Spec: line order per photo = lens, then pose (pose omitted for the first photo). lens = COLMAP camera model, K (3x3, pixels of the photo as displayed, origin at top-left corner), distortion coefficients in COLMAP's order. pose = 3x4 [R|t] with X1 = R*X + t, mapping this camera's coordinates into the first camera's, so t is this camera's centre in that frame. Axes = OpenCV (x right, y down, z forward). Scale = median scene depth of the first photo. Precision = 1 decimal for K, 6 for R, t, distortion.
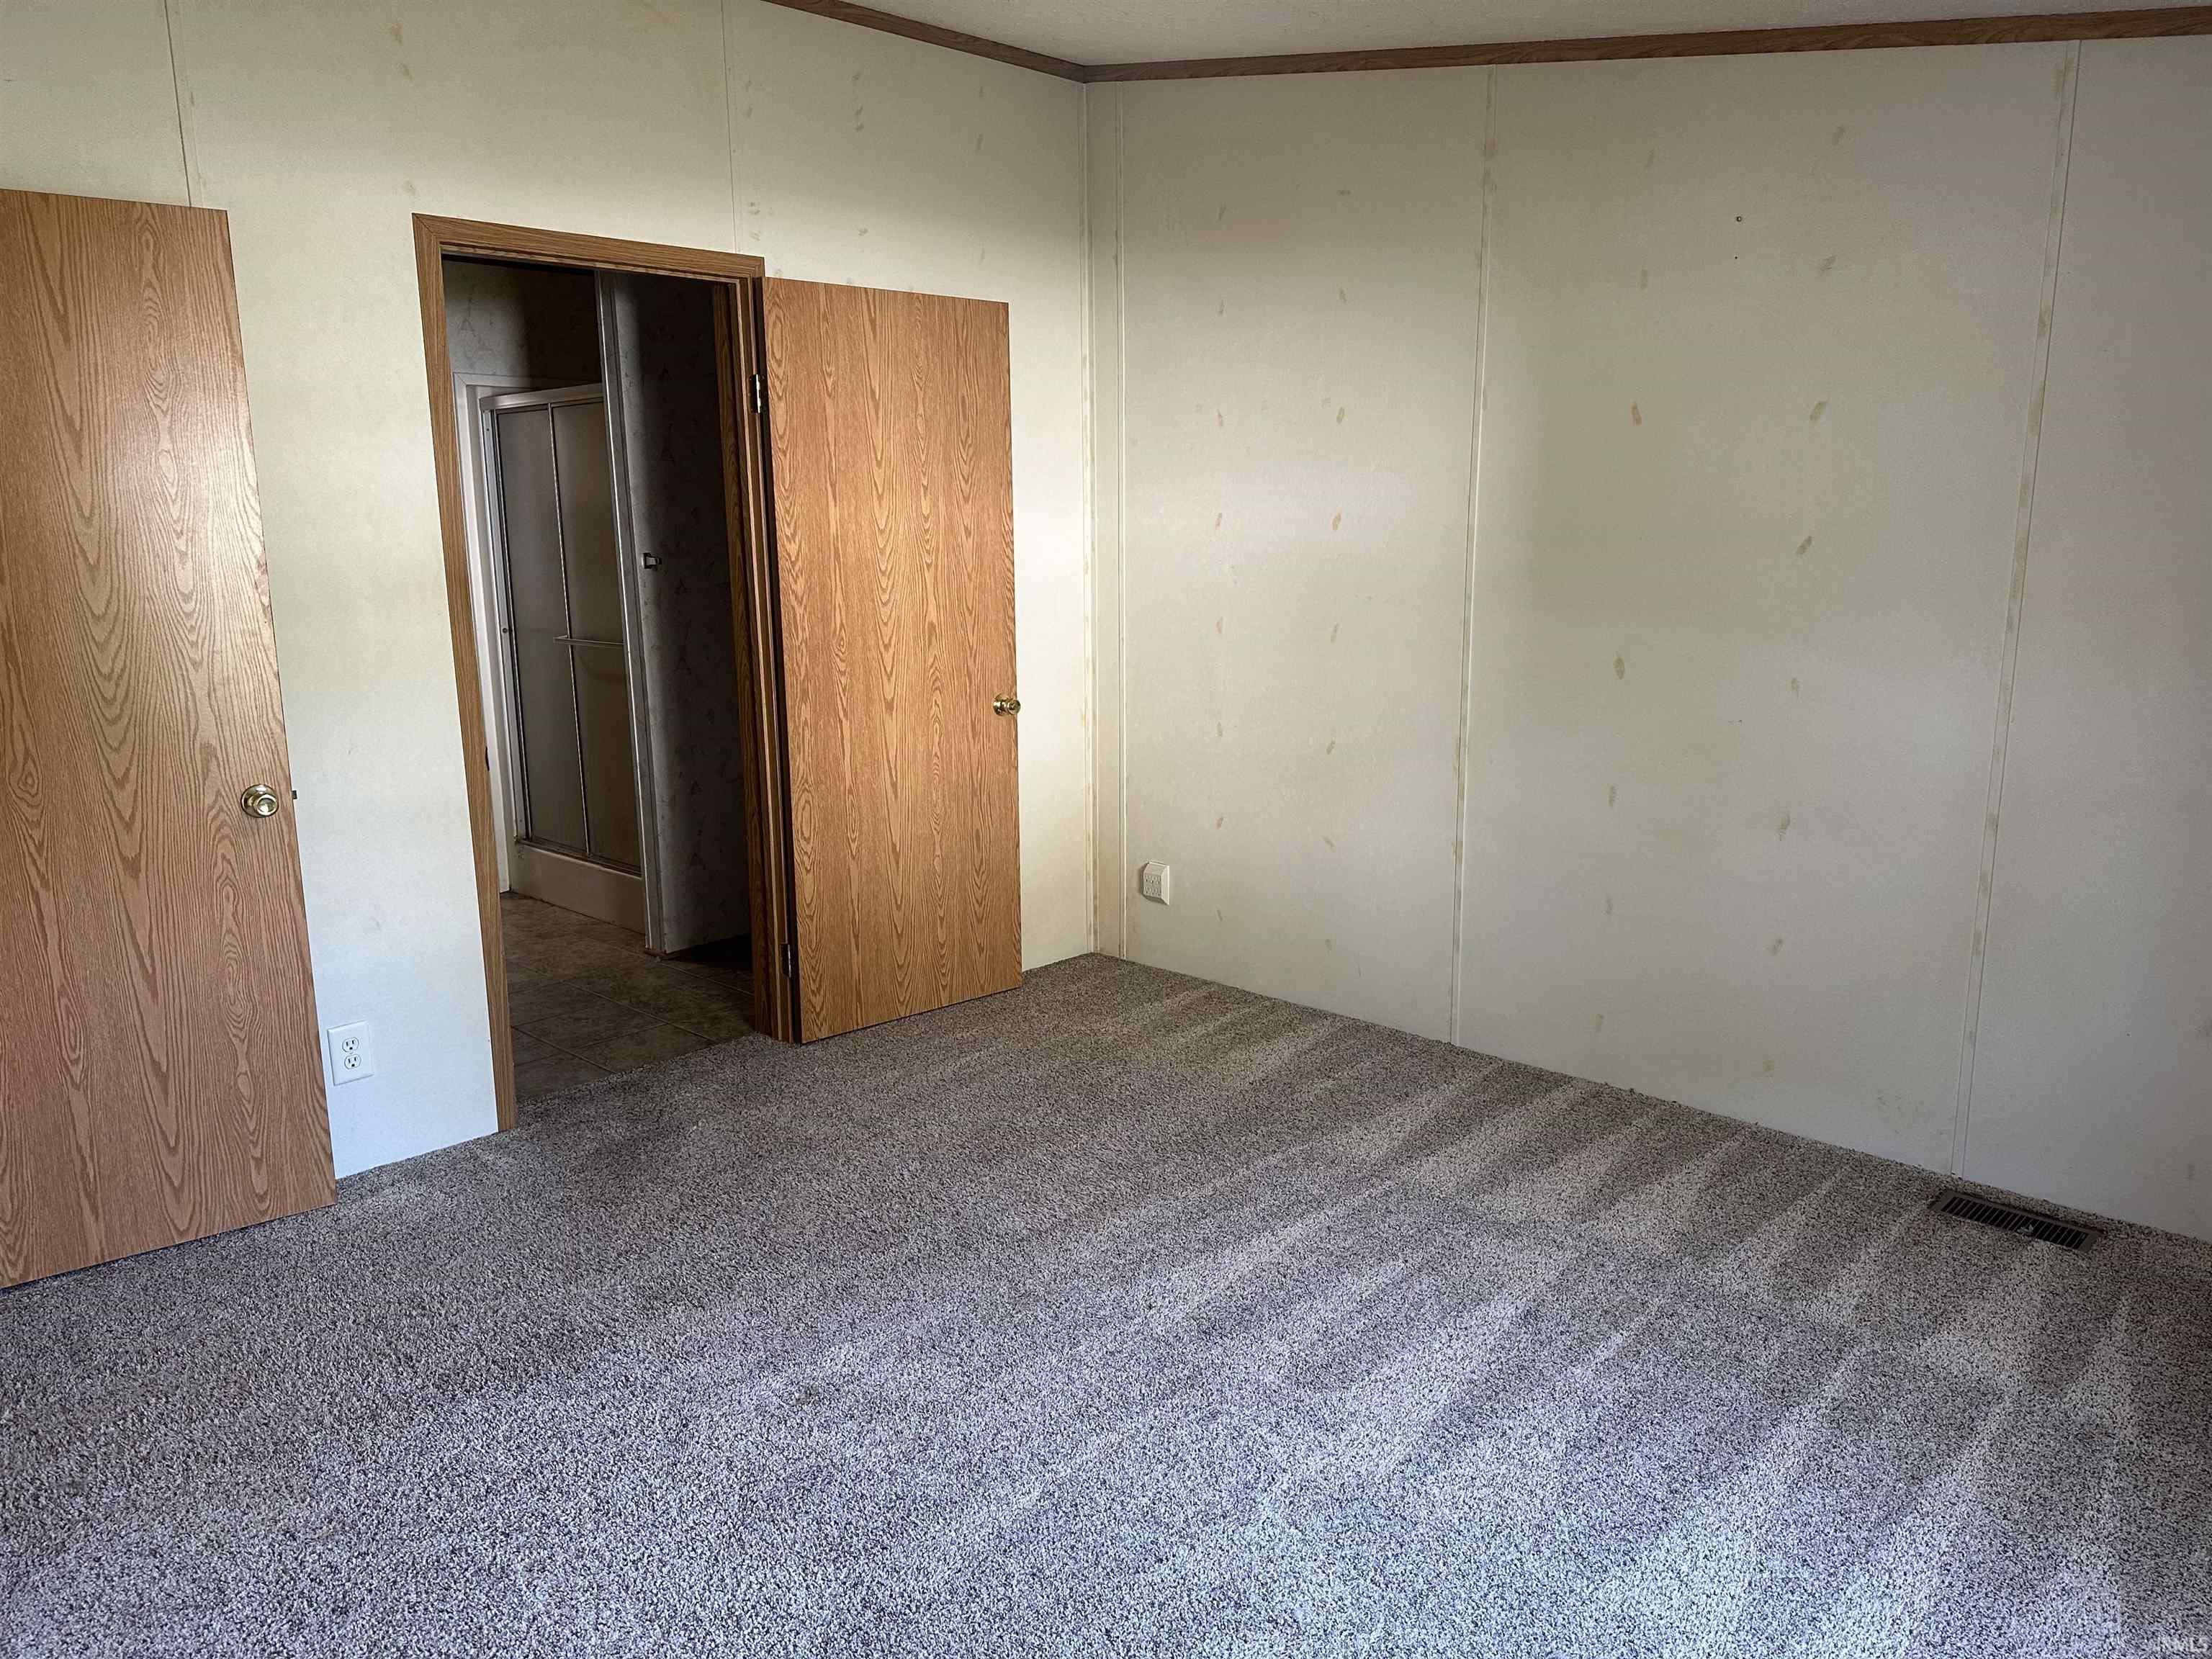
lens RADIAL K [[1542.4, 0, 1120.2], [0, 1542.4, 824.1], [0, 0, 1]] dist [0.082461, -0.111686]
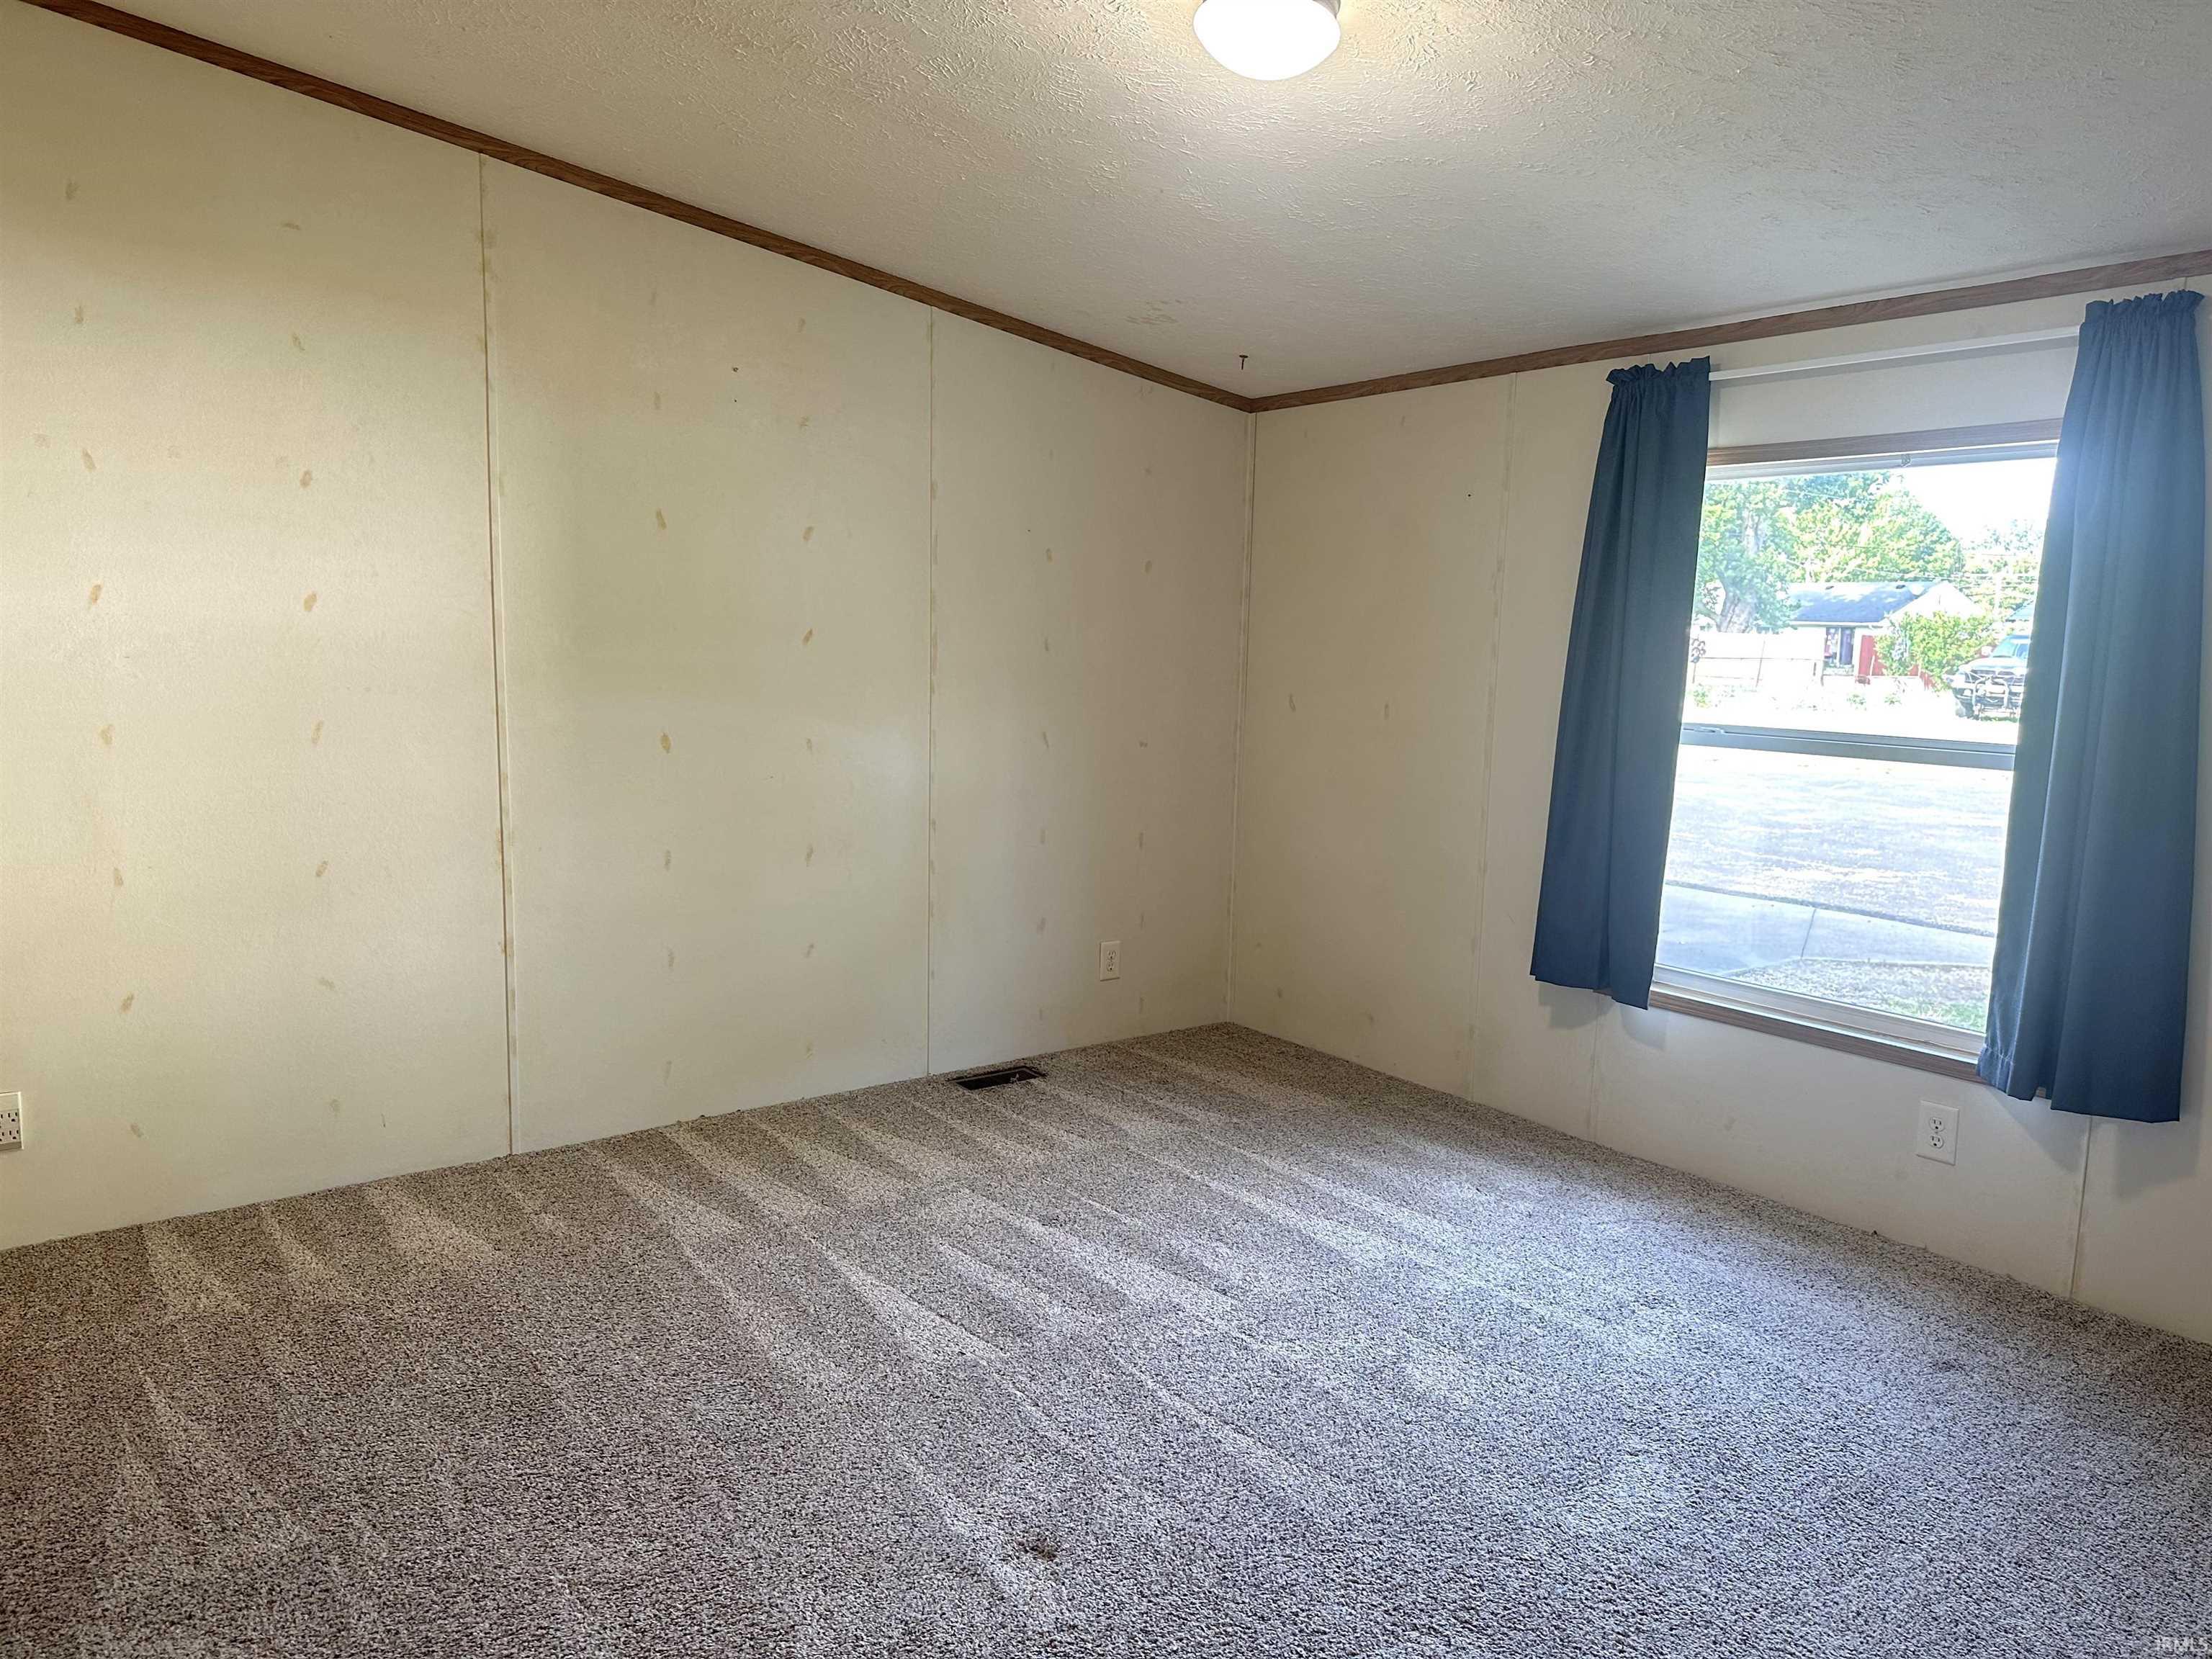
lens RADIAL K [[1542.4, 0, 1120.2], [0, 1542.4, 824.1], [0, 0, 1]] dist [0.082461, -0.111686]
pose [[0.159291, -0.116876, 0.980289, -0.751265], [0.174174, 0.980719, 0.088625, -0.089081], [-0.971746, 0.156623, 0.176576, 0.517079]]
